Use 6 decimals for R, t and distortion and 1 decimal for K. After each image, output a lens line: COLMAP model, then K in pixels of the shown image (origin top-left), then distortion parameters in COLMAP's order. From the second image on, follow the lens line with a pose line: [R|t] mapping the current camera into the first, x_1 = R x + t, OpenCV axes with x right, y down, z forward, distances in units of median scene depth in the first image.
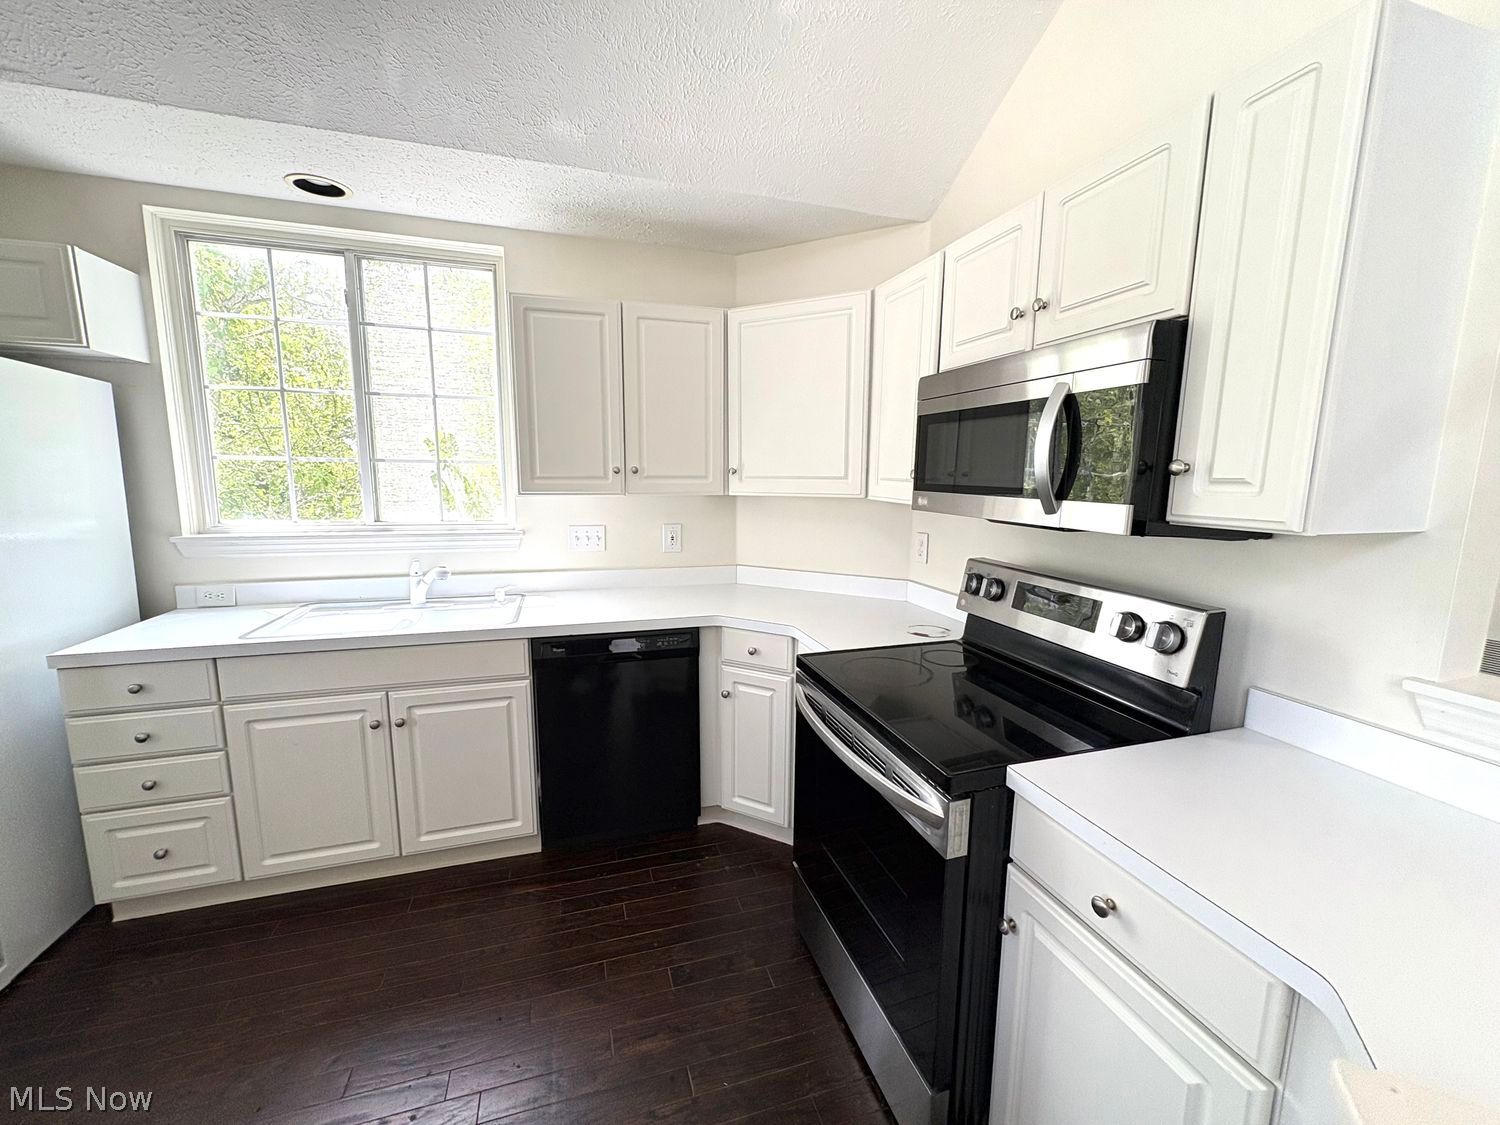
lens RADIAL K [[594.9, 0, 750.0], [0, 594.9, 562.5], [0, 0, 1]] dist [-0.001489, 0.000653]
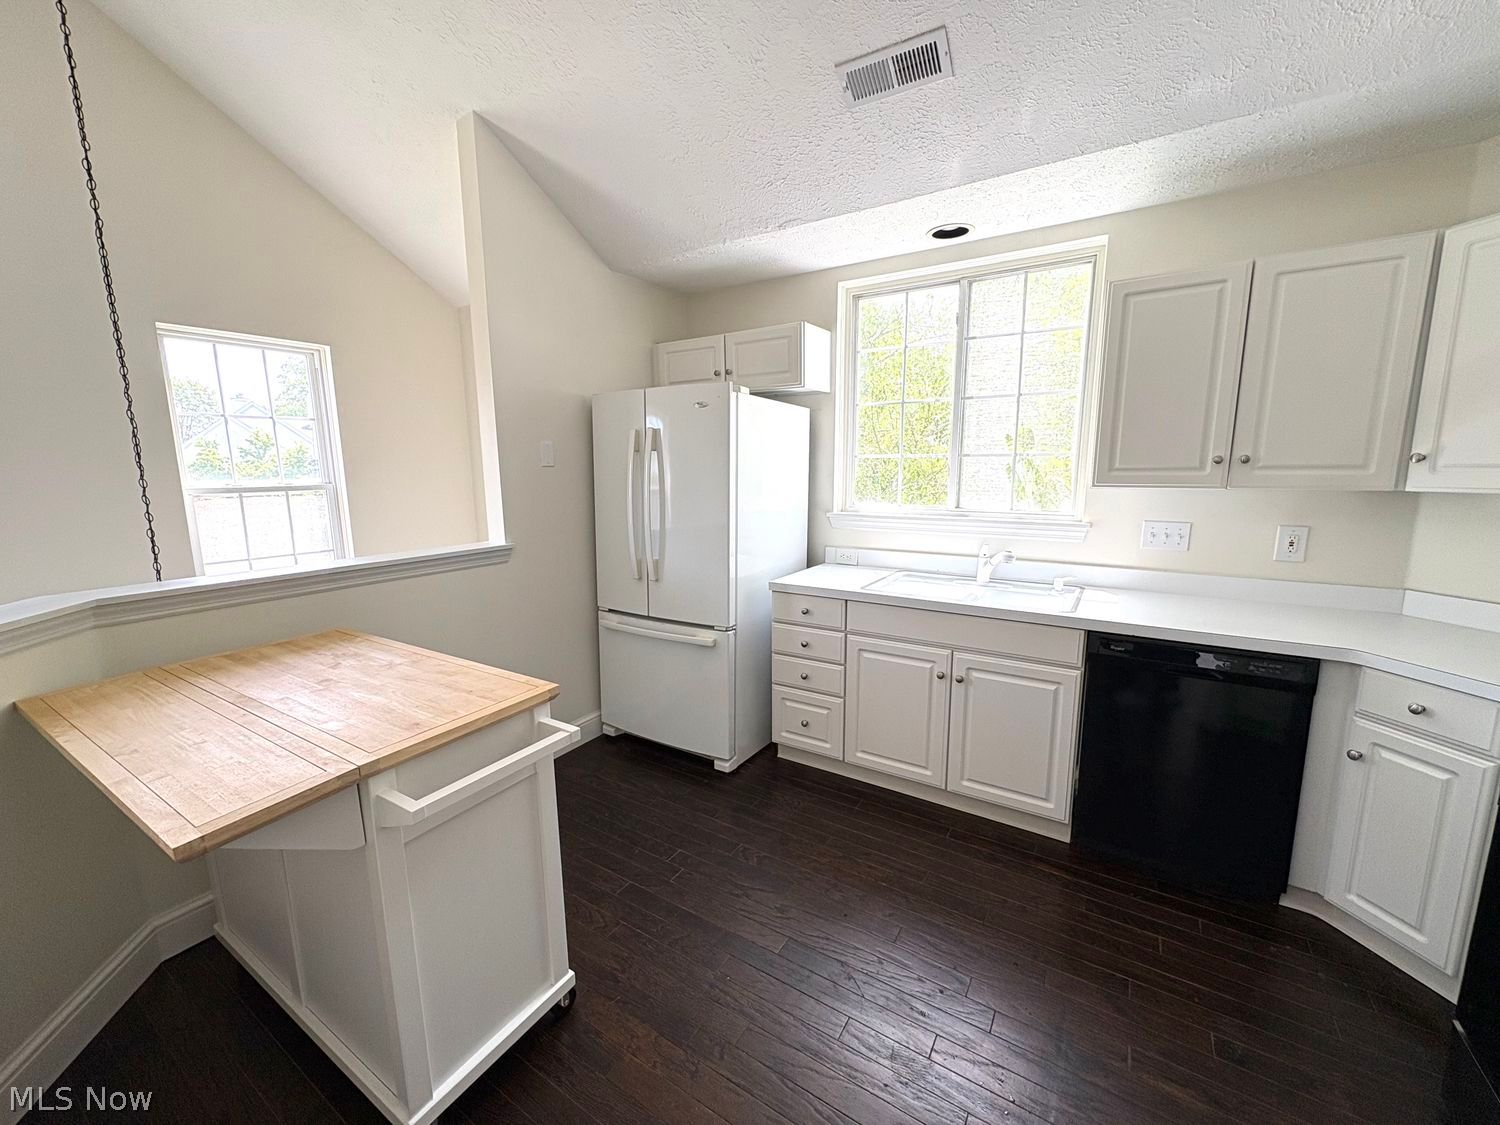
lens RADIAL K [[594.9, 0, 750.0], [0, 594.9, 562.5], [0, 0, 1]] dist [-0.001489, 0.000653]
pose [[0.646467, 0.109400, -0.755057, 0.006165], [-0.099049, 0.993325, 0.059118, 0.011413], [0.756485, 0.036570, 0.652988, -0.087193]]
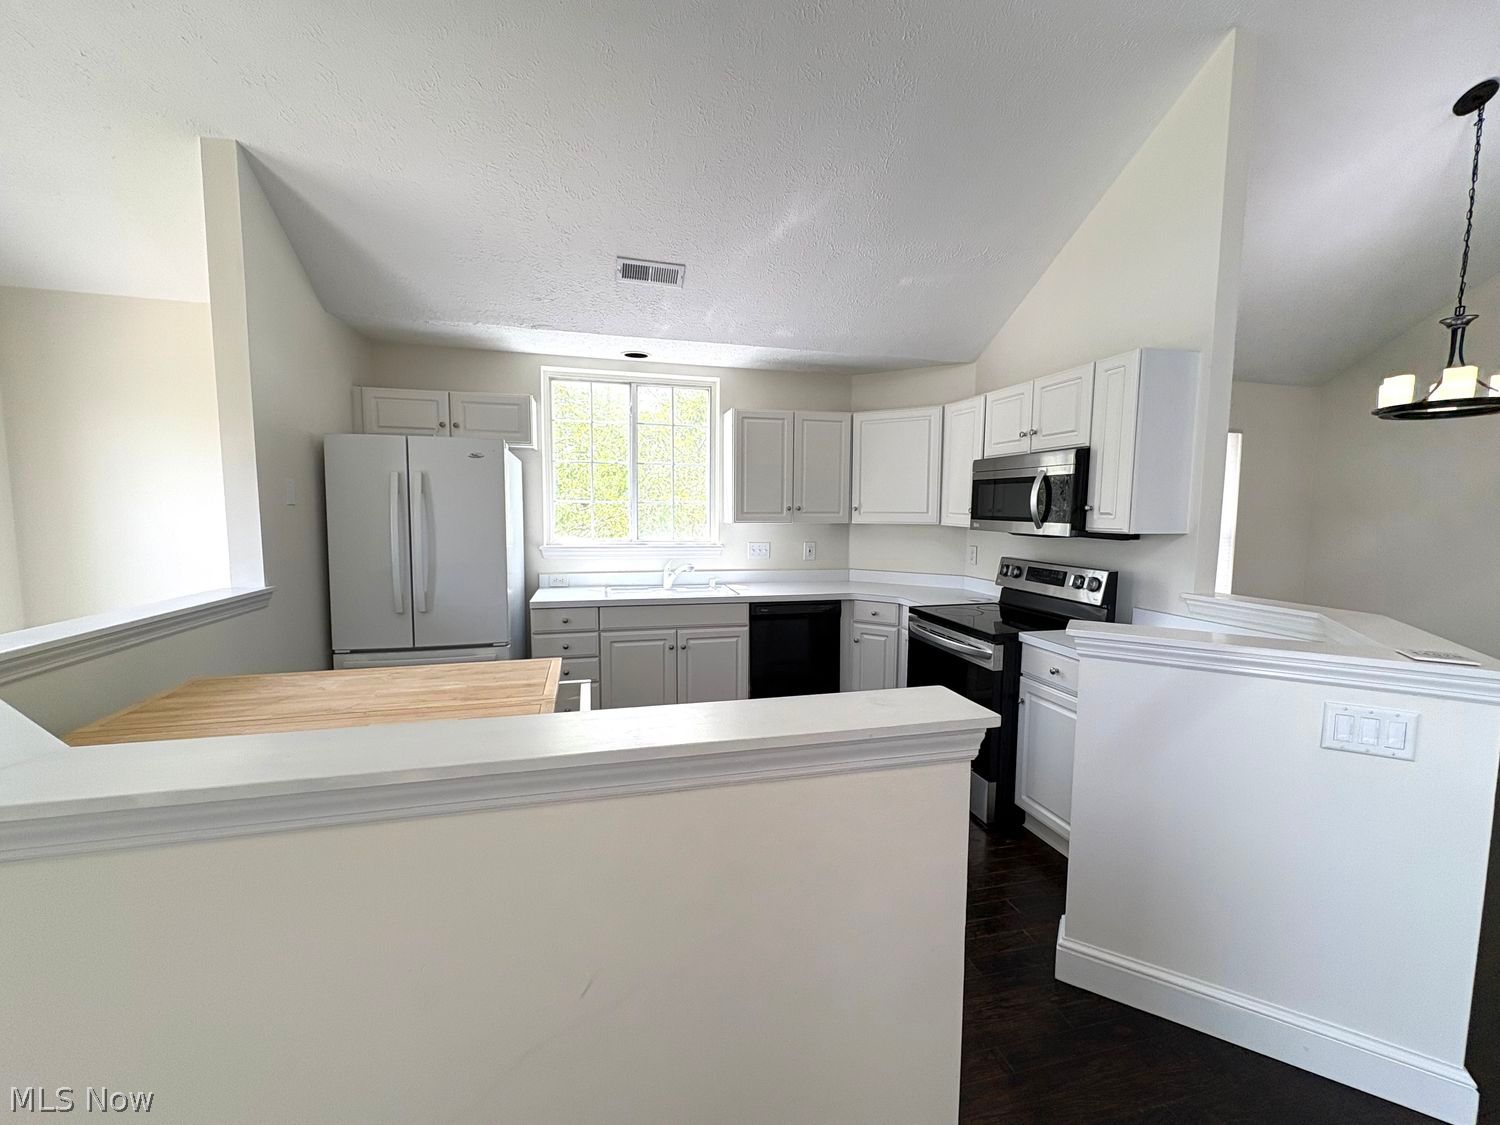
lens RADIAL K [[594.9, 0, 750.0], [0, 594.9, 562.5], [0, 0, 1]] dist [-0.001489, 0.000653]
pose [[0.998642, 0.003381, -0.051983, -0.283071], [-0.006449, 0.998239, -0.058964, 0.114142], [0.051692, 0.059219, 0.996906, -0.787251]]
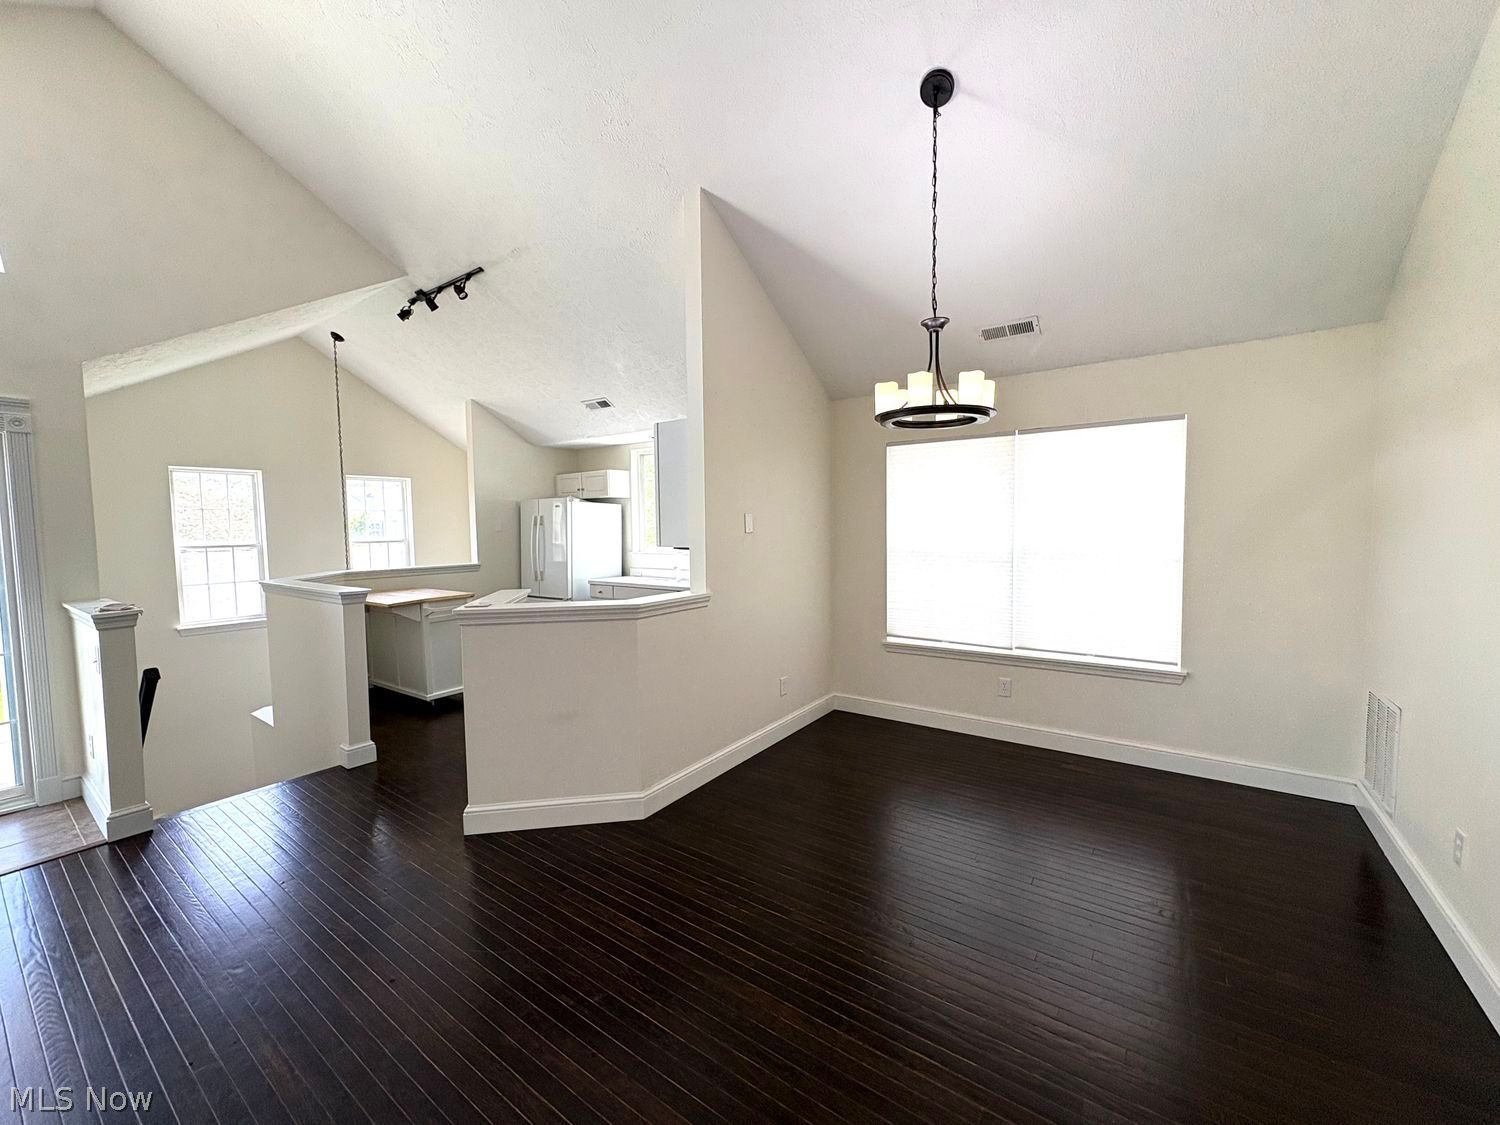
lens RADIAL K [[589.9, 0, 750.0], [0, 589.9, 562.5], [0, 0, 1]] dist [0.000339, 0.000136]
pose [[0.604624, 0.031666, -0.795881, 2.030784], [-0.101086, 0.994181, -0.037238, 0.067855], [0.790071, 0.102967, 0.604306, -0.390779]]
